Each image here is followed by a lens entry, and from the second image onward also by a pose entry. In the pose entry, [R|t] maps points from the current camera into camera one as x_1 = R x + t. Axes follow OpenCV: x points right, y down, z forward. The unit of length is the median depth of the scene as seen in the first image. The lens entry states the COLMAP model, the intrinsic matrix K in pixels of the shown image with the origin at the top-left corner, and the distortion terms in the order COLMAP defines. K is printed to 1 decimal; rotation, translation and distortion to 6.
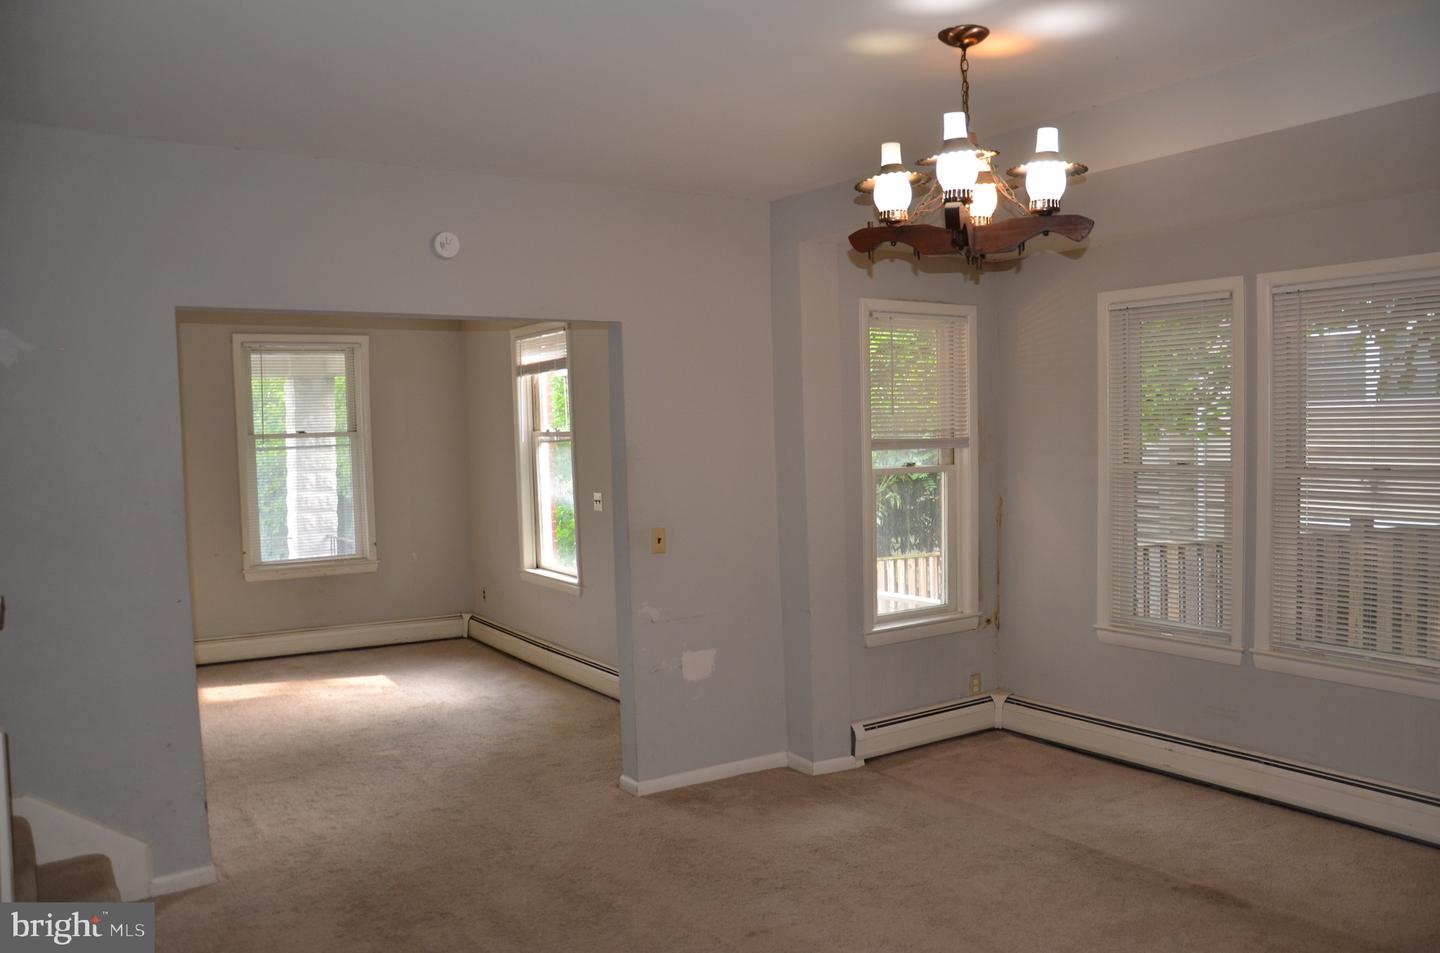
lens RADIAL K [[1148.7, 0, 723.0], [0, 1148.7, 477.9], [0, 0, 1]] dist [-0.142506, 0.118041]
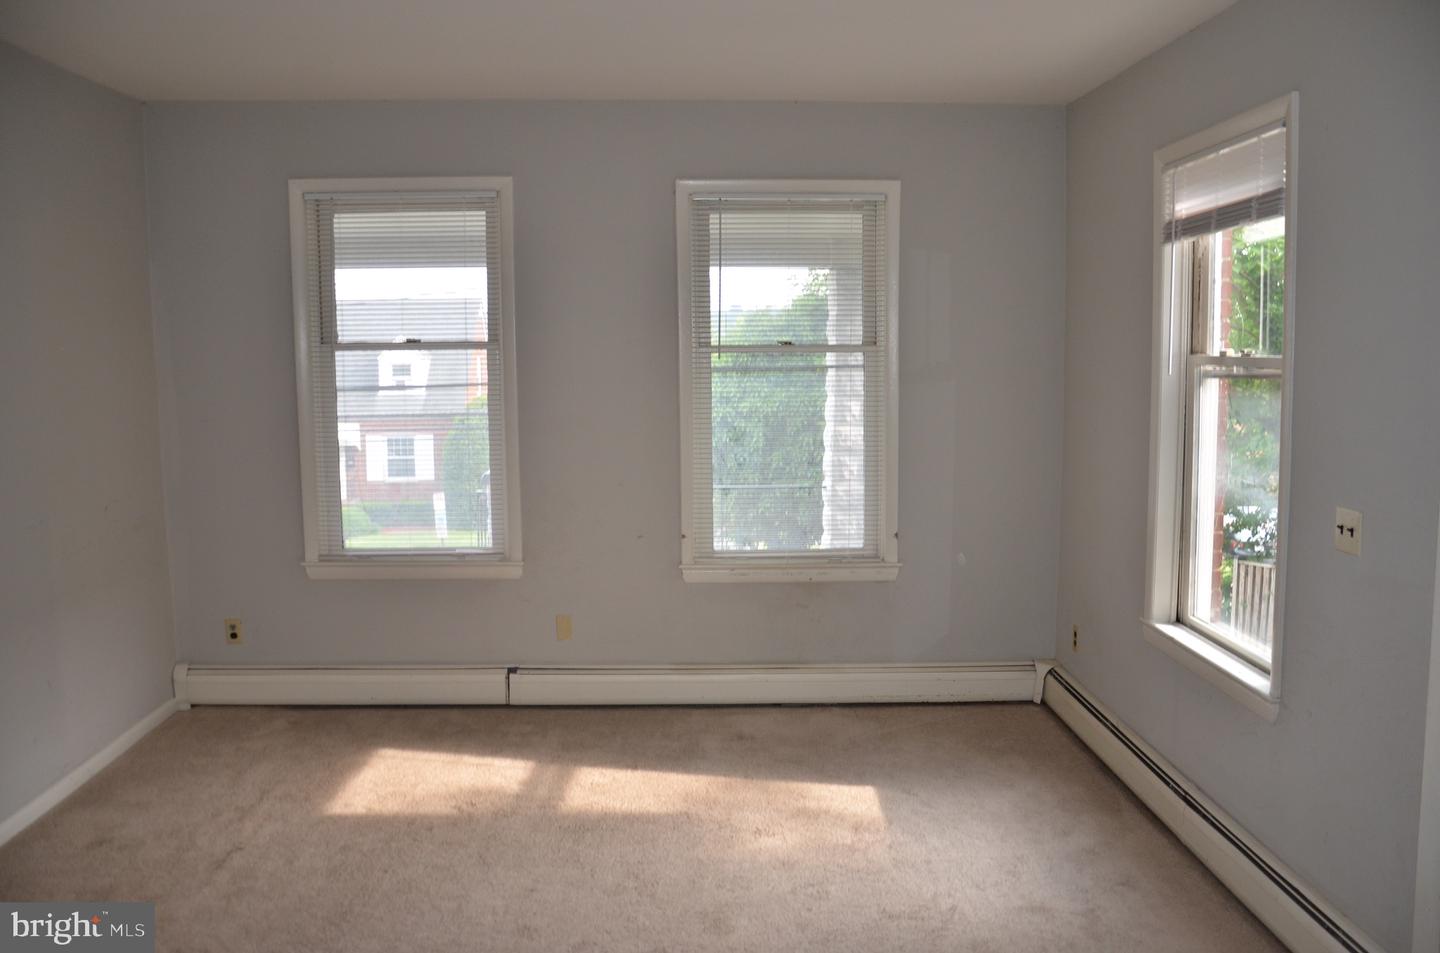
lens RADIAL K [[1148.7, 0, 720.0], [0, 1148.7, 483.2], [0, 0, 1]] dist [-0.142506, 0.118041]
pose [[0.857352, 0.079897, -0.508492, -0.088139], [-0.039432, 0.995172, 0.089881, -0.020720], [0.513218, -0.057008, 0.856363, 0.471313]]
